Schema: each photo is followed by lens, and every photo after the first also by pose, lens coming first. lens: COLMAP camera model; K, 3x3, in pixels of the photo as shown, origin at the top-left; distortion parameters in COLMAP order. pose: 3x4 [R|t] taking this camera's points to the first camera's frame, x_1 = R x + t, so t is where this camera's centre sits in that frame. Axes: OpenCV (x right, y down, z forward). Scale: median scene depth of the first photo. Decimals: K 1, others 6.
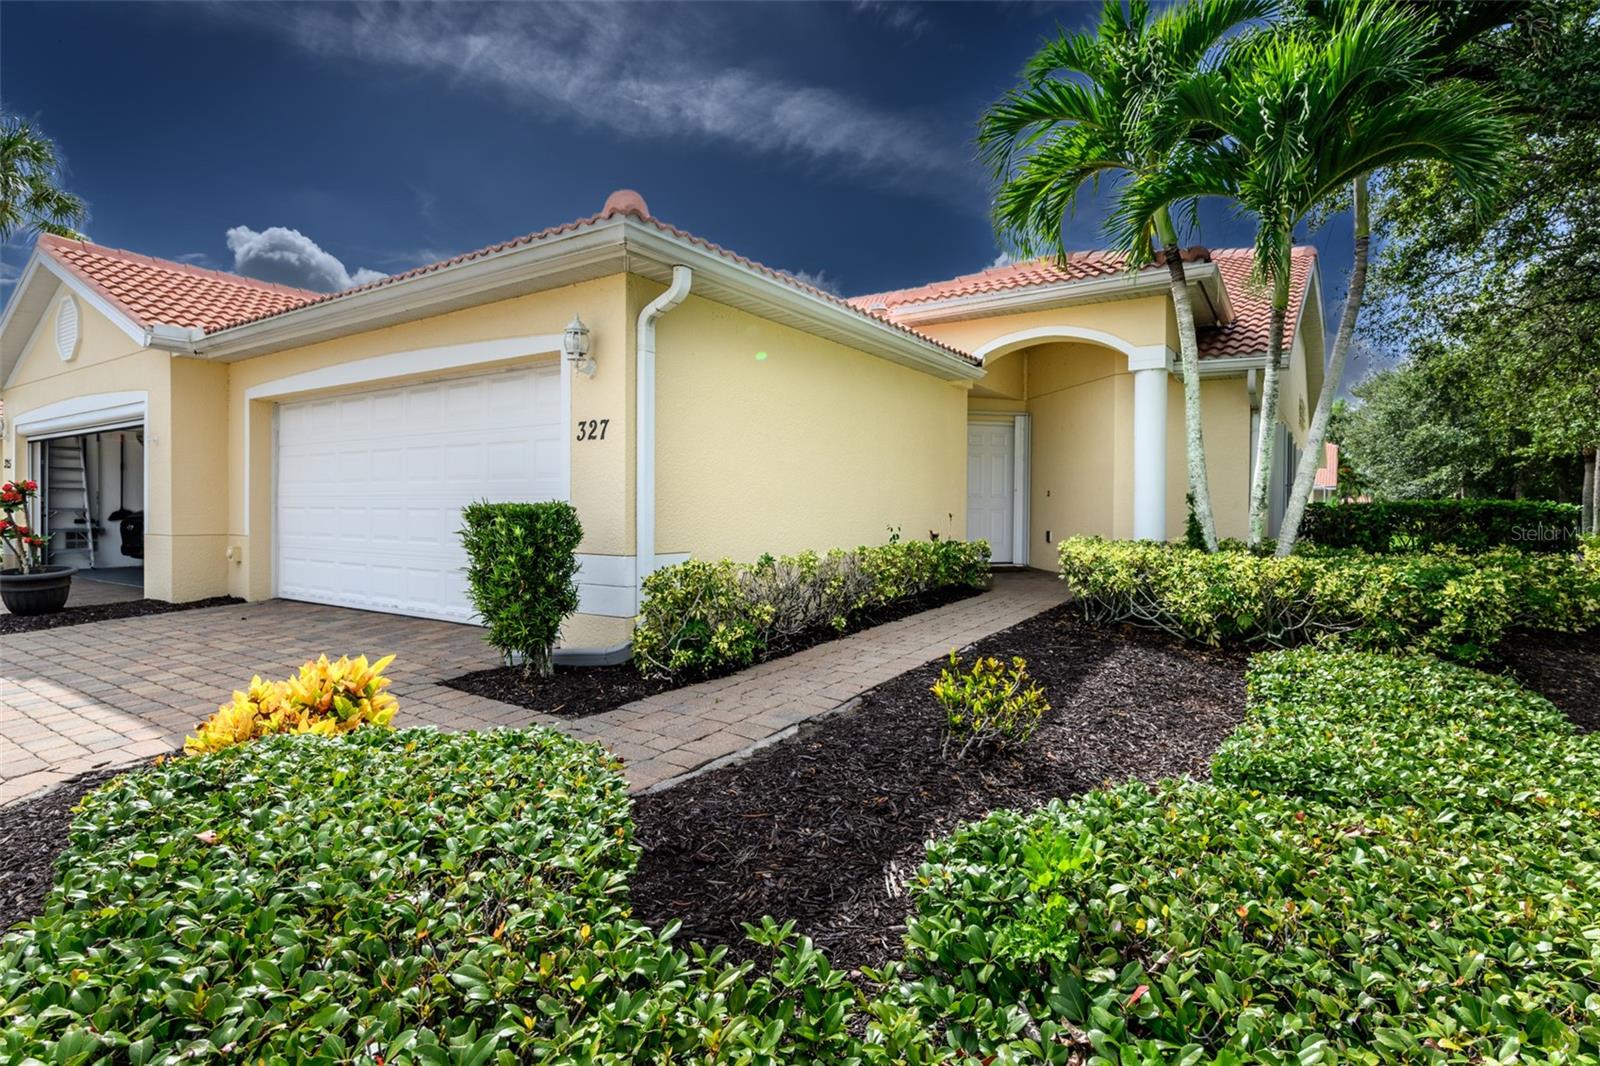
lens RADIAL K [[801.7, 0, 804.0], [0, 801.7, 487.8], [0, 0, 1]] dist [-0.007055, -0.001217]
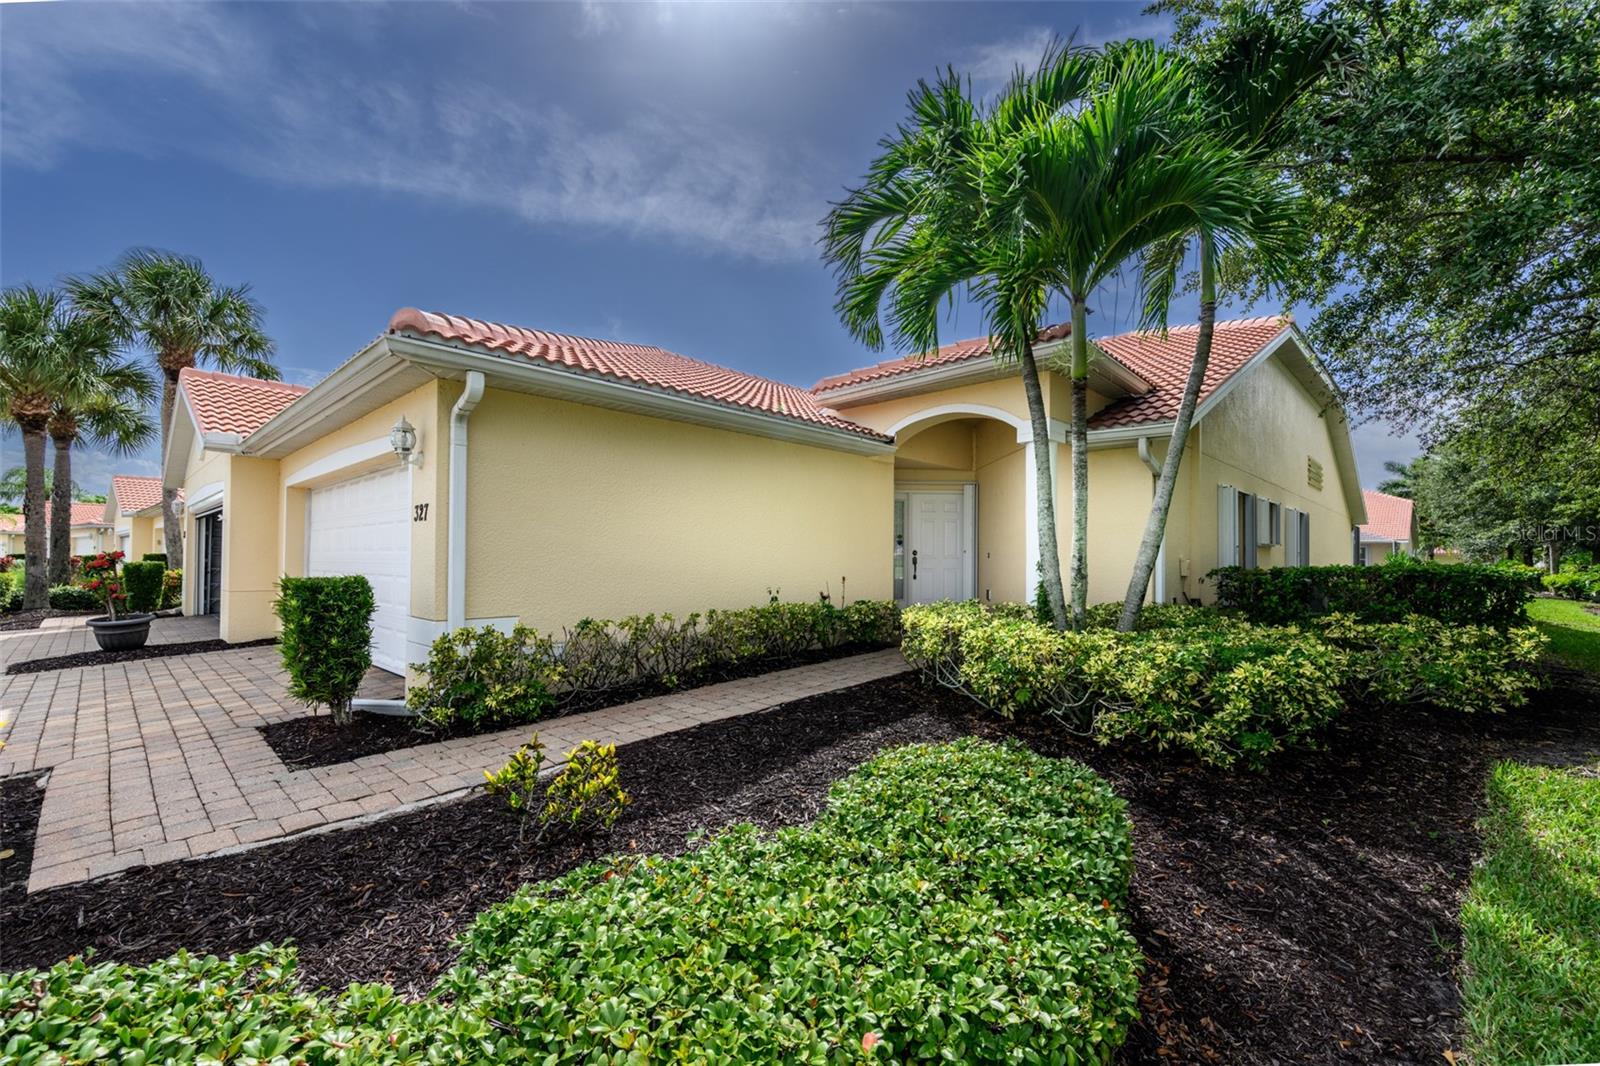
lens RADIAL K [[647.7, 0, 812.8], [0, 647.7, 529.9], [0, 0, 1]] dist [-0.002431, -0.000281]
pose [[0.983507, -0.006135, -0.180766, 0.338407], [0.003309, 0.999868, -0.015933, -0.020683], [0.180840, 0.015072, 0.983397, 0.122268]]
